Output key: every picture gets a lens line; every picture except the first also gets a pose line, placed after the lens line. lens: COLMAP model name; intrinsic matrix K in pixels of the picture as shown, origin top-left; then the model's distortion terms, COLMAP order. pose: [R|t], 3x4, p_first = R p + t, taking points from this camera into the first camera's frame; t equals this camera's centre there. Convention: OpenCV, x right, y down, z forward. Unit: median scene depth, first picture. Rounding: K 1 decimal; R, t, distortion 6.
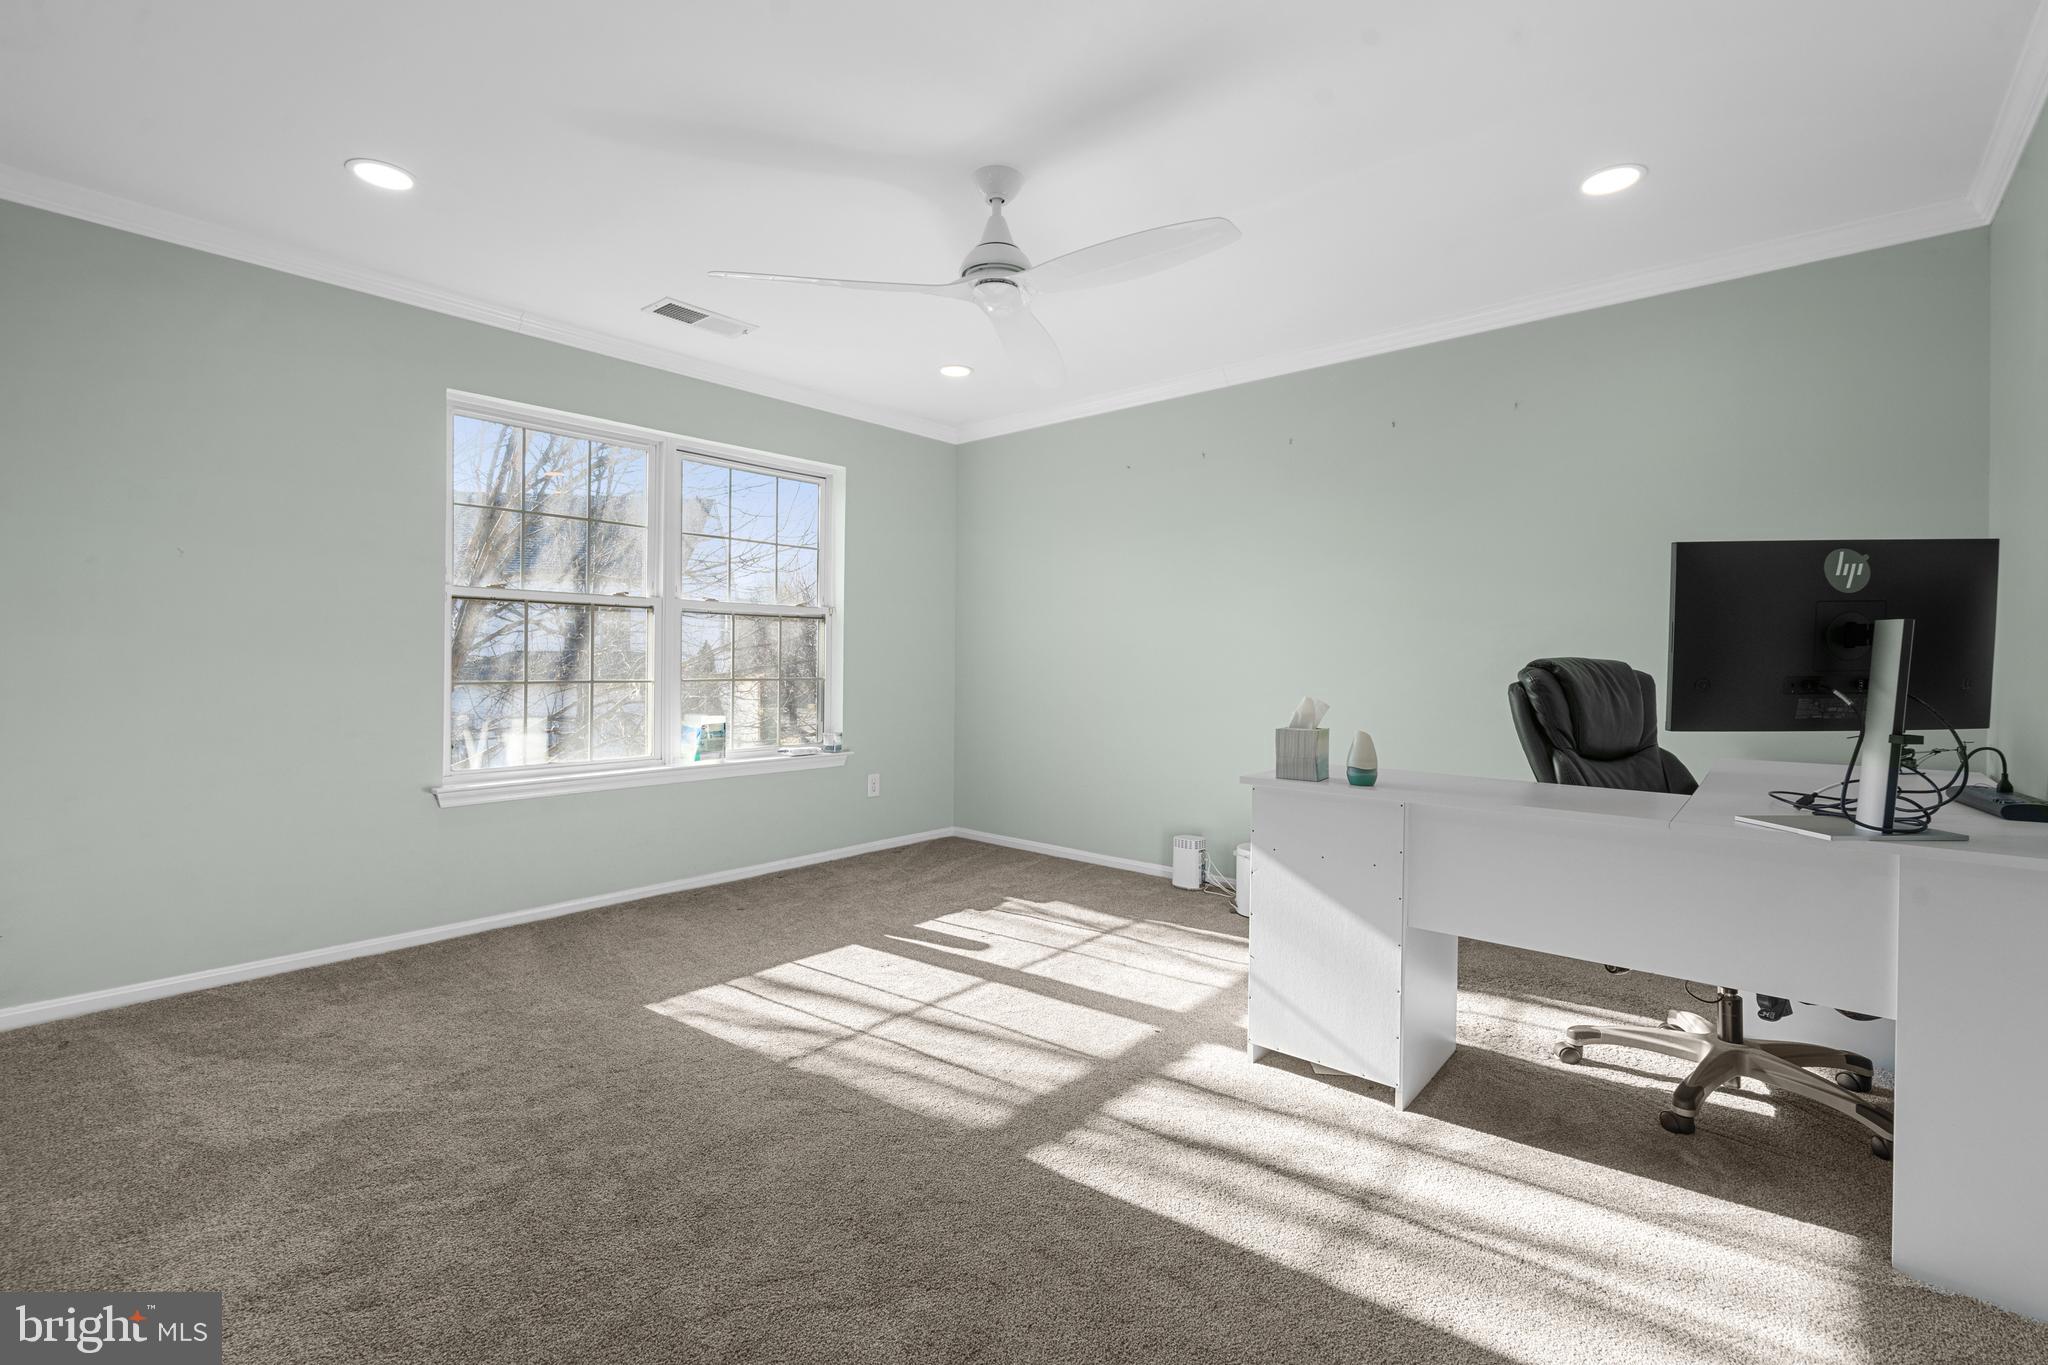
lens RADIAL K [[894.1, 0, 1026.5], [0, 894.1, 689.8], [0, 0, 1]] dist [0.000912, 0.000044]
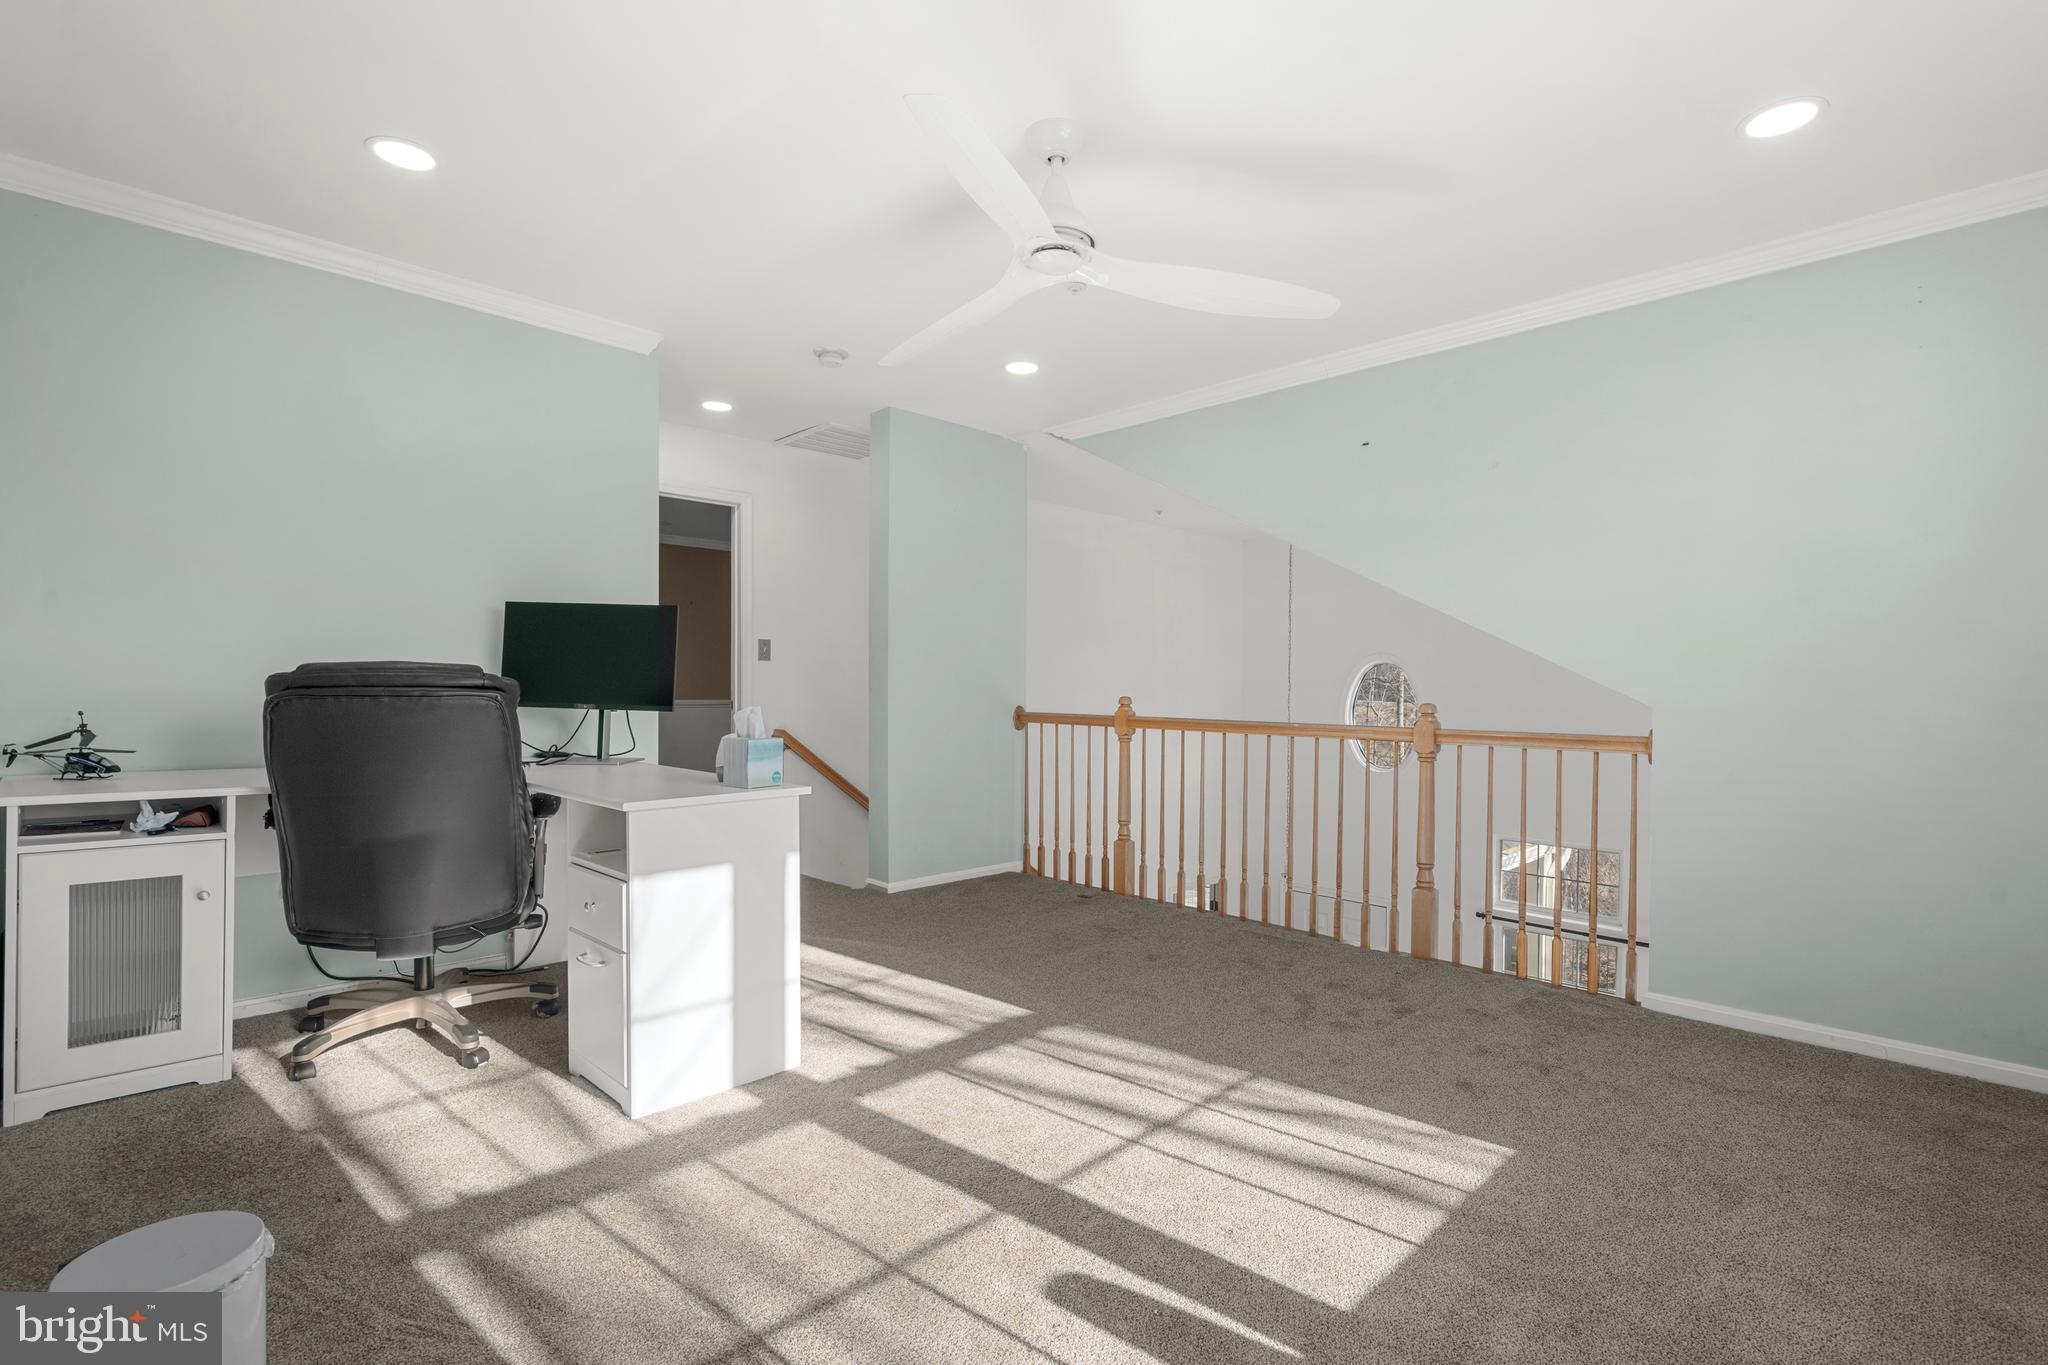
lens RADIAL K [[879.2, 0, 1024.0], [0, 879.2, 682.5], [0, 0, 1]] dist [0.000225, -0.000028]
pose [[-0.995466, -0.016024, 0.093763, -0.089819], [-0.013168, 0.999433, 0.030991, -0.053850], [-0.094206, 0.029616, -0.995112, 1.886527]]
